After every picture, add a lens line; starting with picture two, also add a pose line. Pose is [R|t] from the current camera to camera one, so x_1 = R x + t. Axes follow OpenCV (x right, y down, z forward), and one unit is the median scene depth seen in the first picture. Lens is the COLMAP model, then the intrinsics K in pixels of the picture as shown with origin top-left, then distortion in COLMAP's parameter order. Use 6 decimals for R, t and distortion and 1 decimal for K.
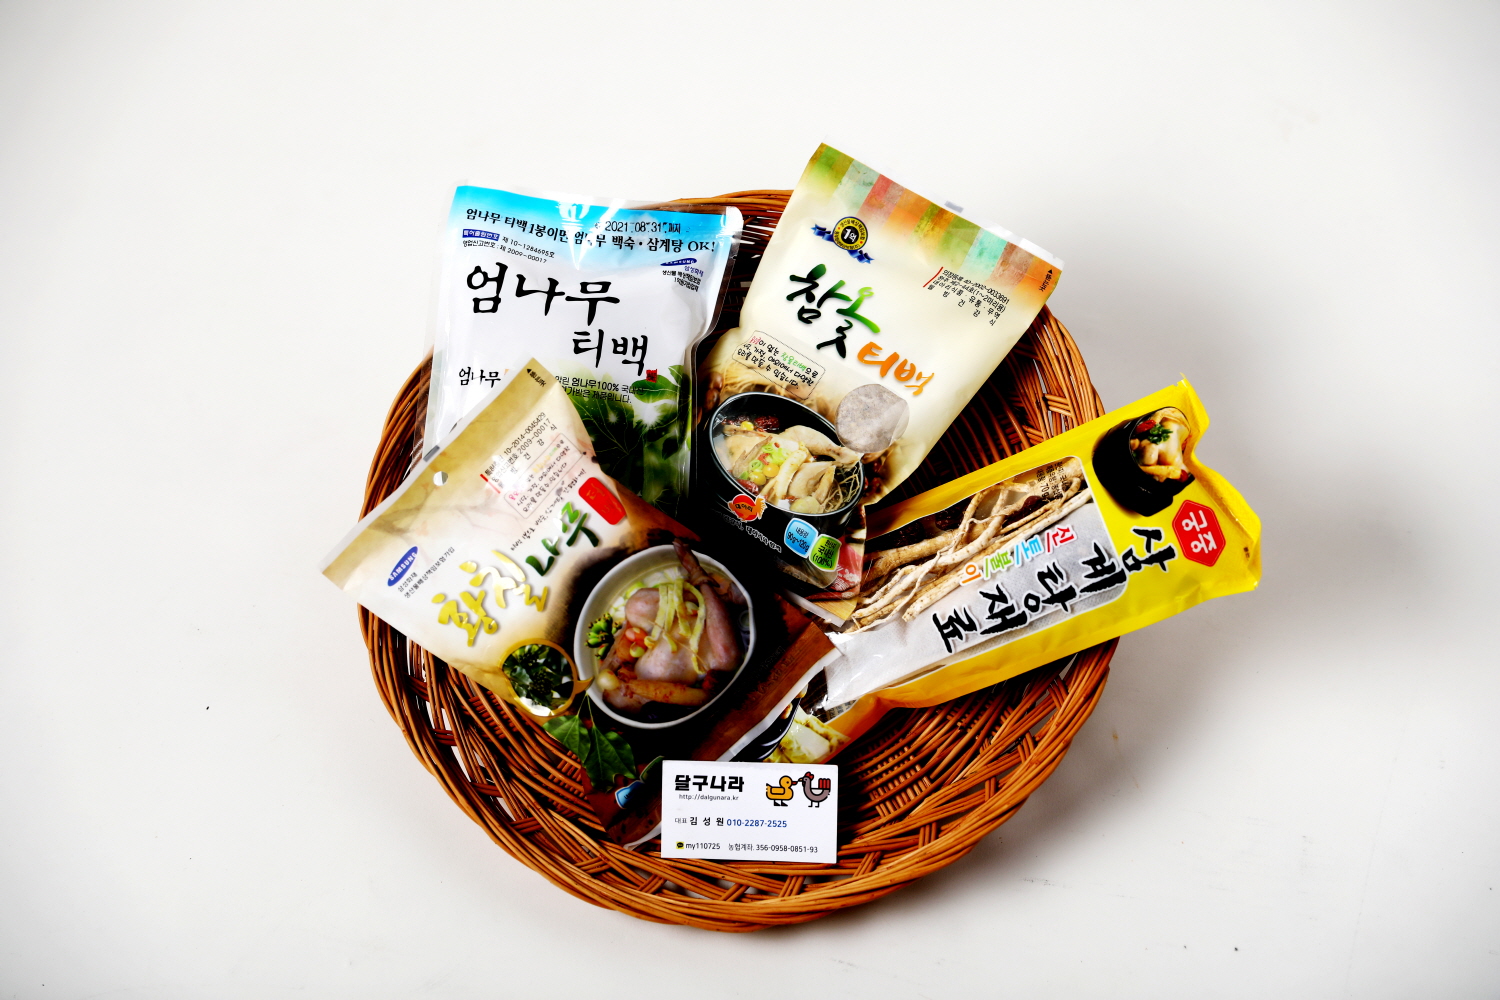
lens RADIAL K [[2705.4, 0, 750.0], [0, 2705.4, 500.0], [0, 0, 1]] dist [1.716168, -0.011581]
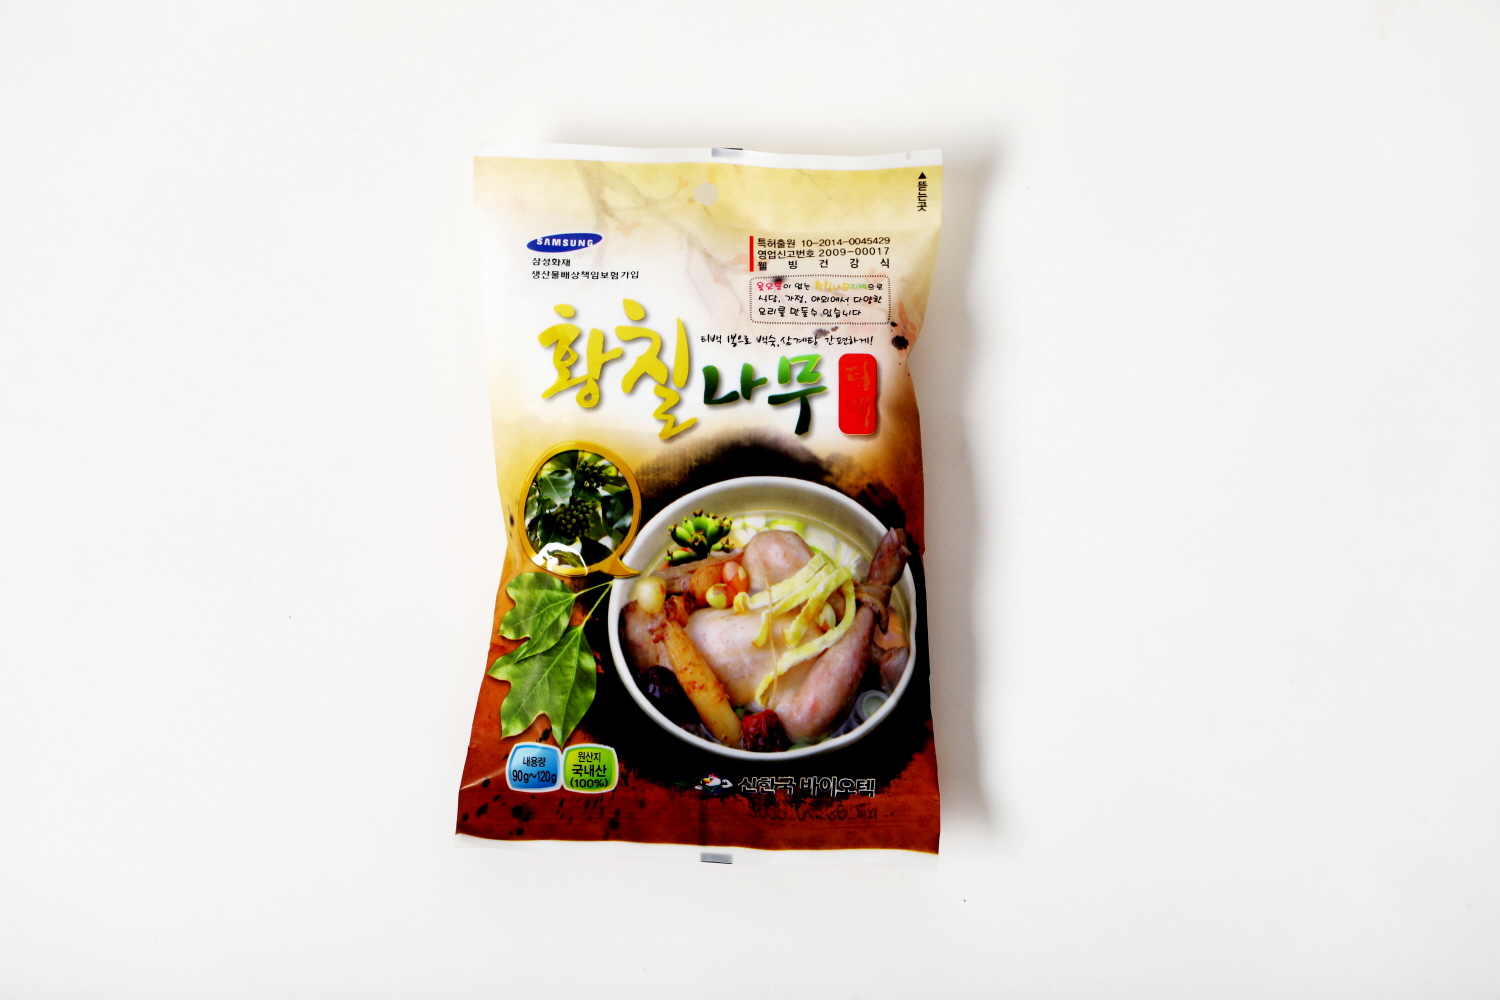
lens RADIAL K [[3021.5, 0, 750.0], [0, 3021.5, 500.0], [0, 0, 1]] dist [4.880508, 0.006751]
pose [[0.666664, 0.743742, -0.049060, -0.019212], [-0.744347, 0.667744, 0.008146, 0.029611], [0.038818, 0.031087, 0.998763, 0.317900]]
